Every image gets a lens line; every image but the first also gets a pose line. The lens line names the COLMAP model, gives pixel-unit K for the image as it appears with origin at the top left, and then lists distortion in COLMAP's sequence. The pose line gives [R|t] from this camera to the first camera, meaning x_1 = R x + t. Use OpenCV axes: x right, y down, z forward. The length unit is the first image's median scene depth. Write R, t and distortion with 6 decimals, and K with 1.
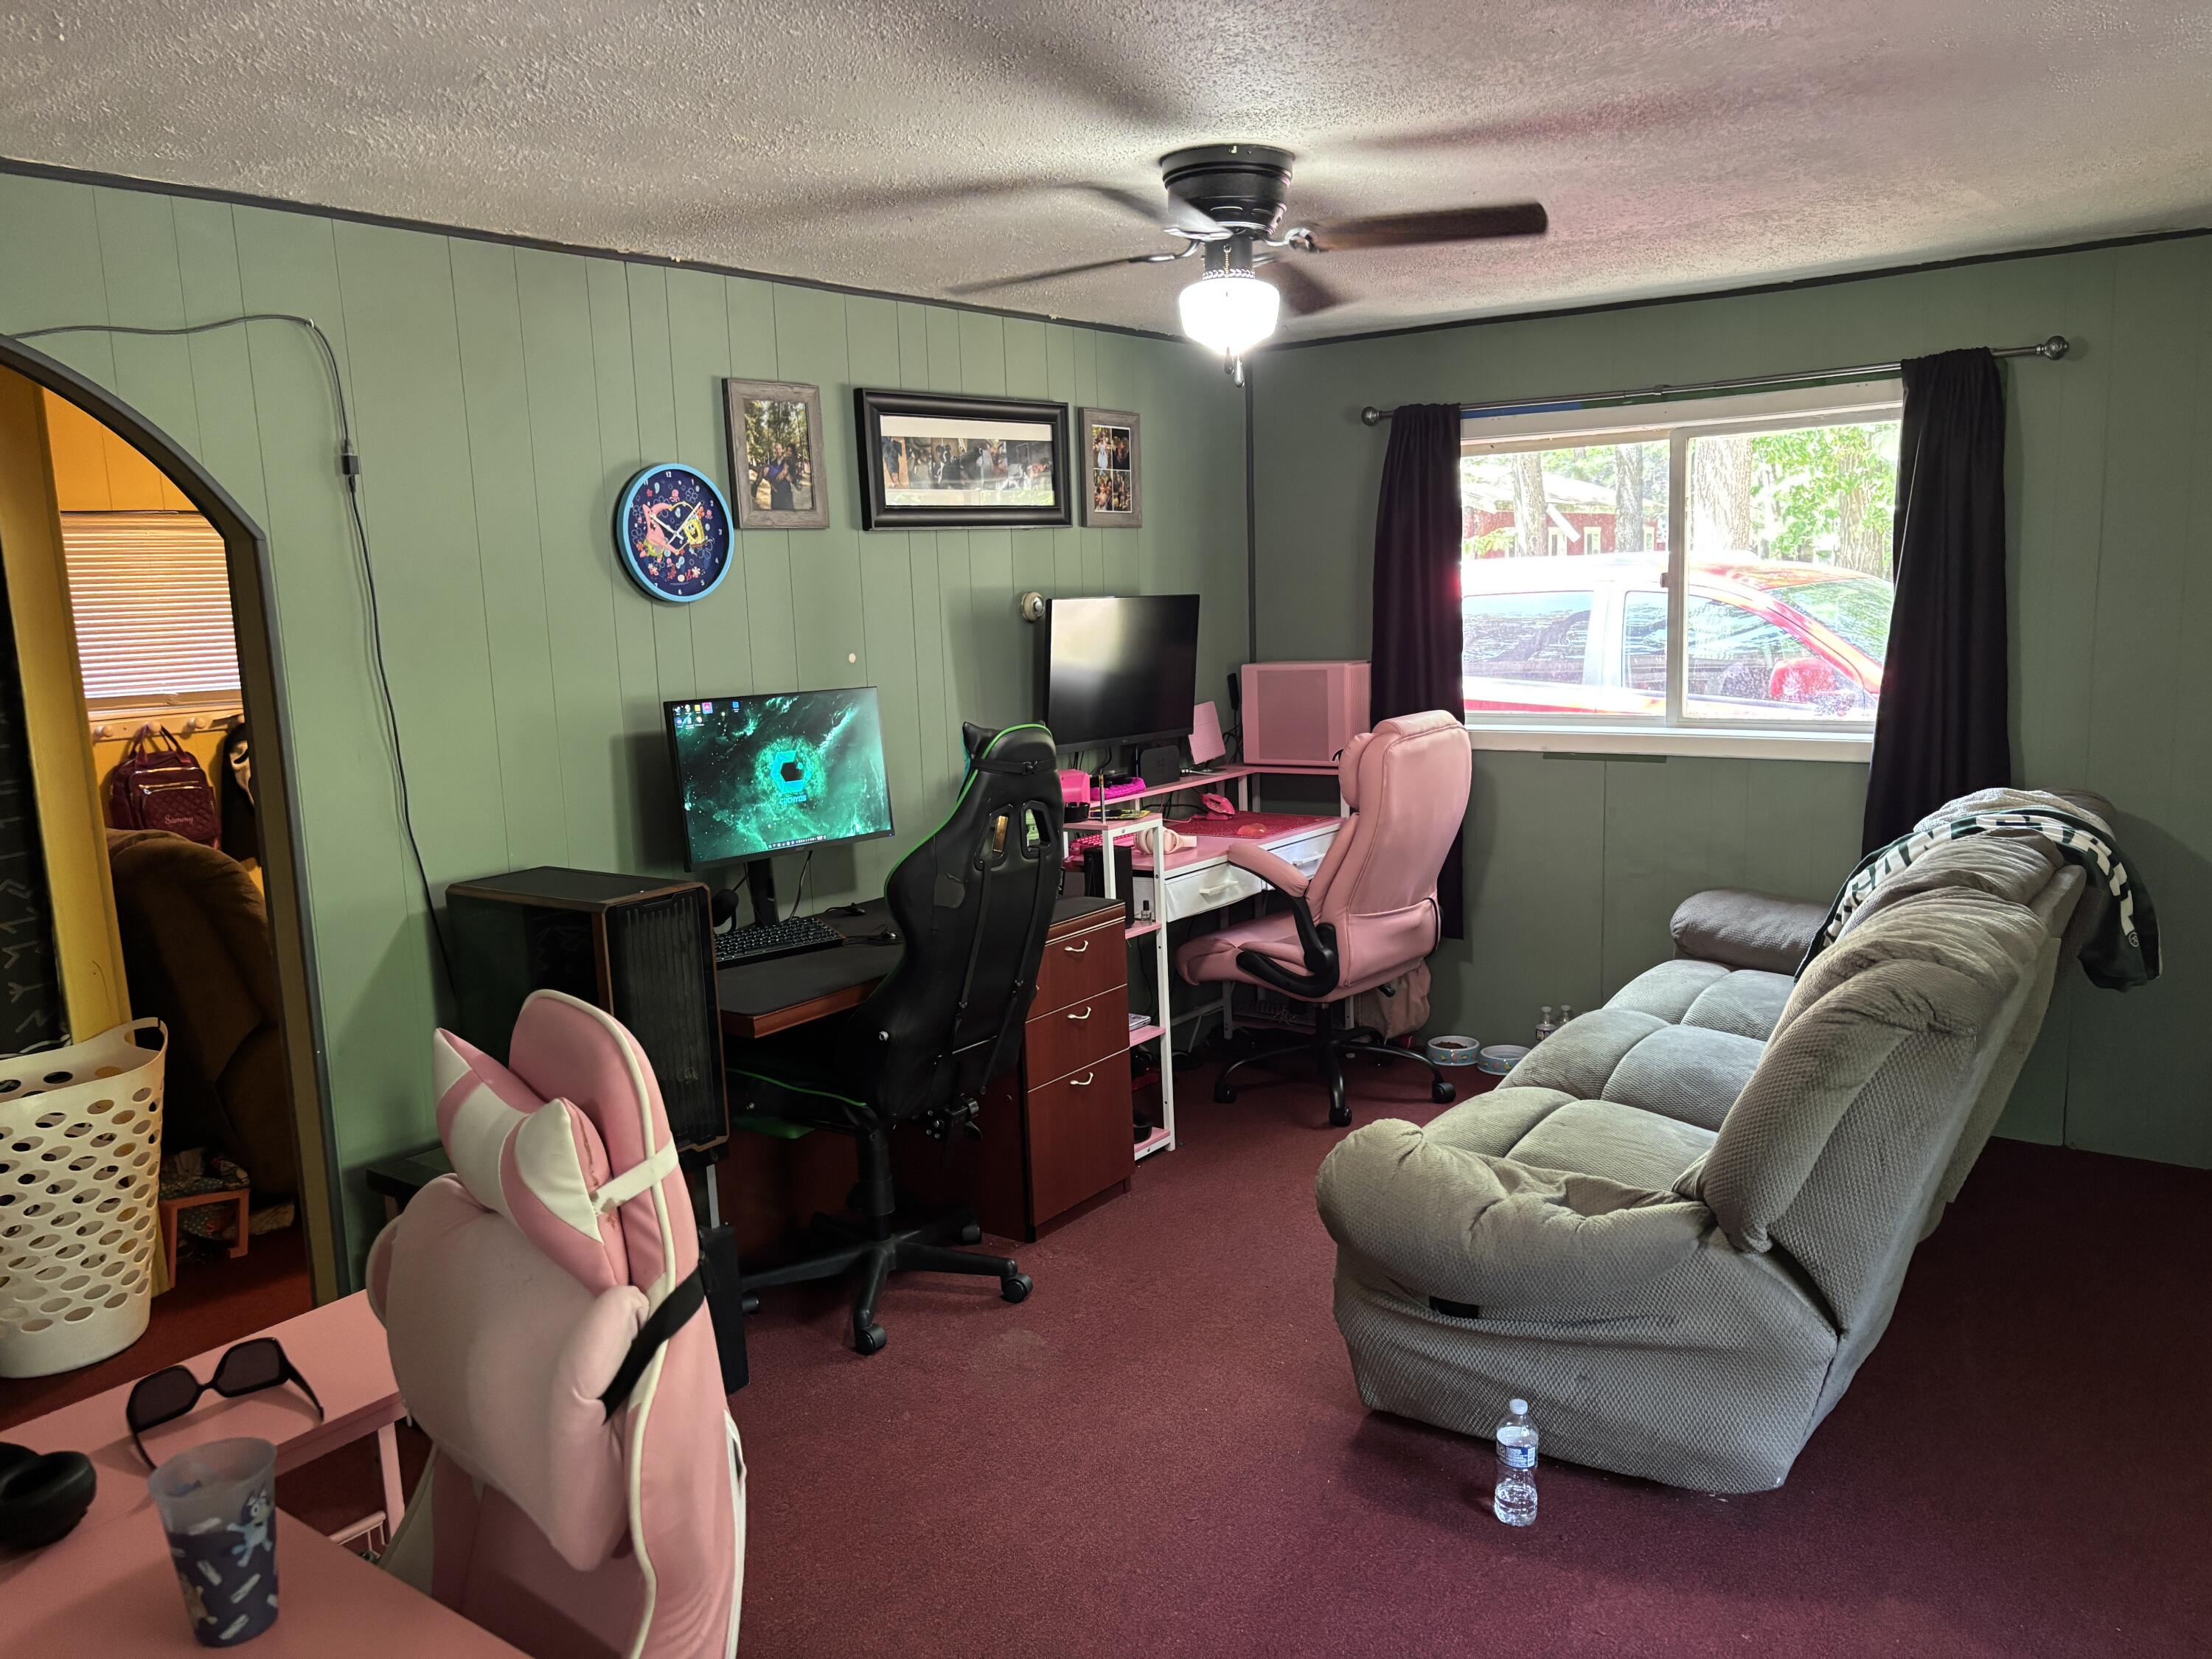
lens RADIAL K [[1683.2, 0, 1069.6], [0, 1683.2, 835.5], [0, 0, 1]] dist [0.098726, -0.119299]
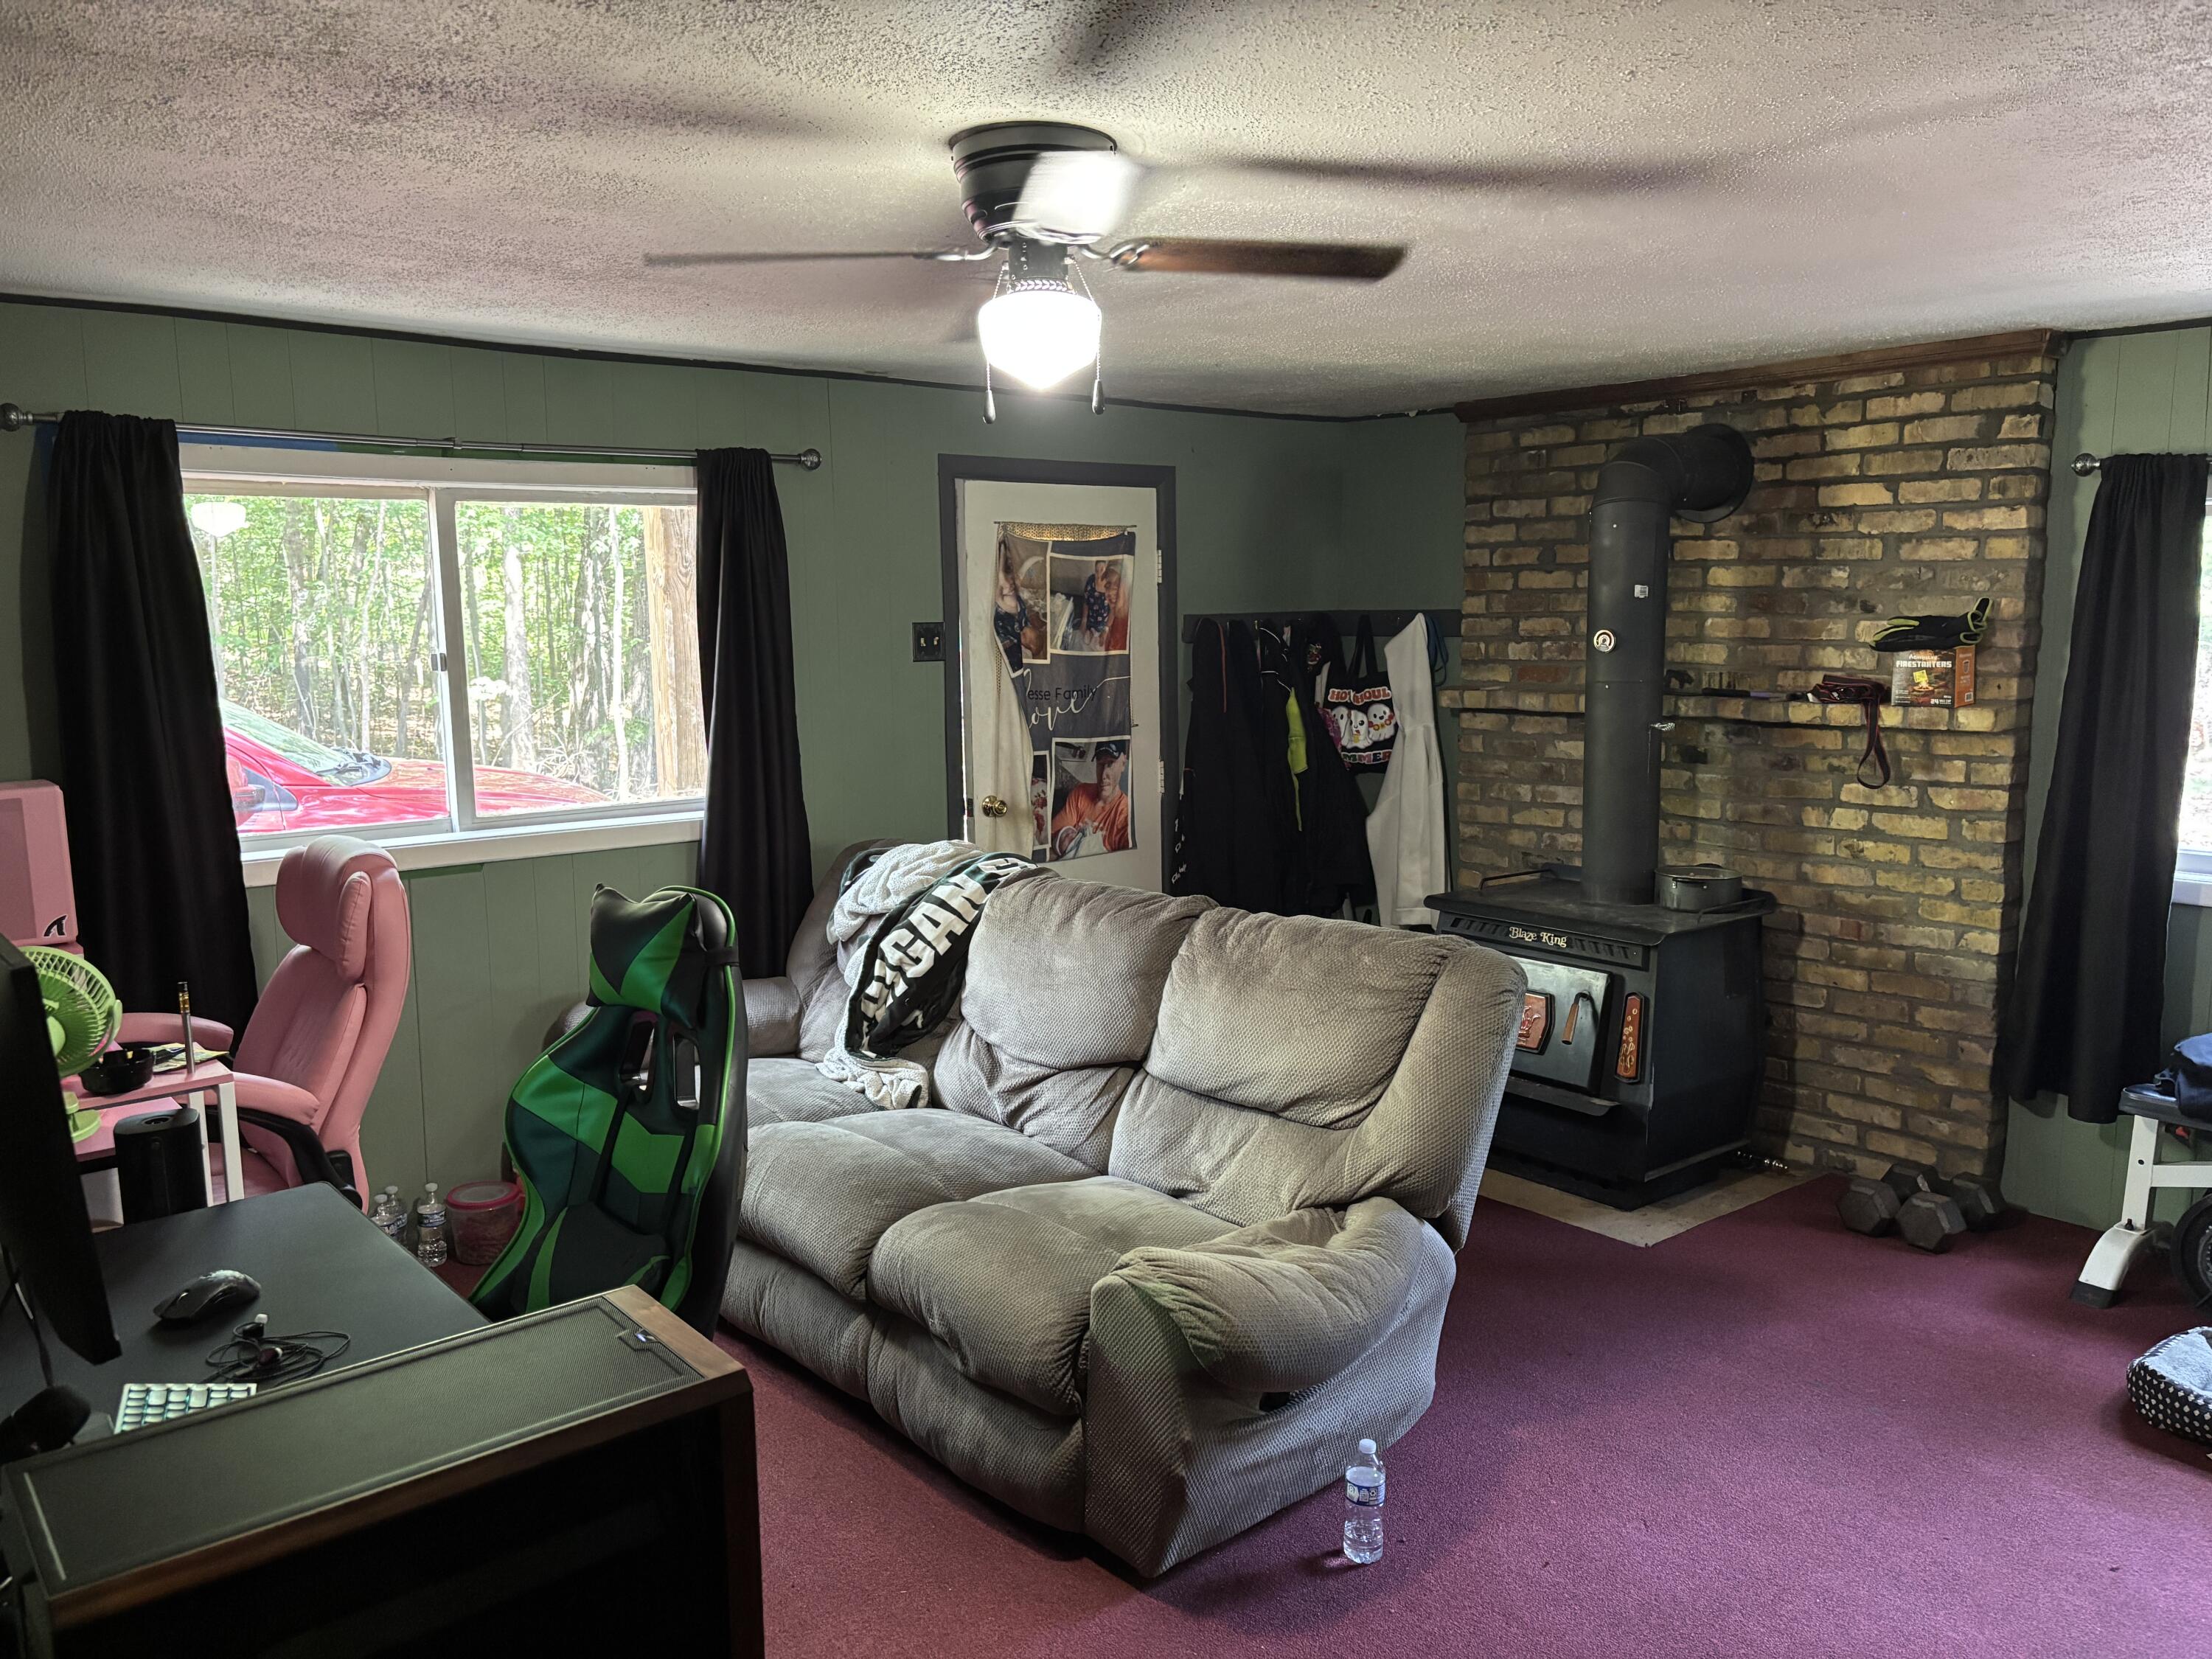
lens RADIAL K [[1675.1, 0, 1105.6], [0, 1675.1, 838.3], [0, 0, 1]] dist [0.035958, -0.045971]
pose [[0.226786, -0.106787, 0.968073, -0.448010], [0.150652, 0.985854, 0.073456, -0.080481], [-0.962222, 0.129184, 0.239666, 0.529587]]
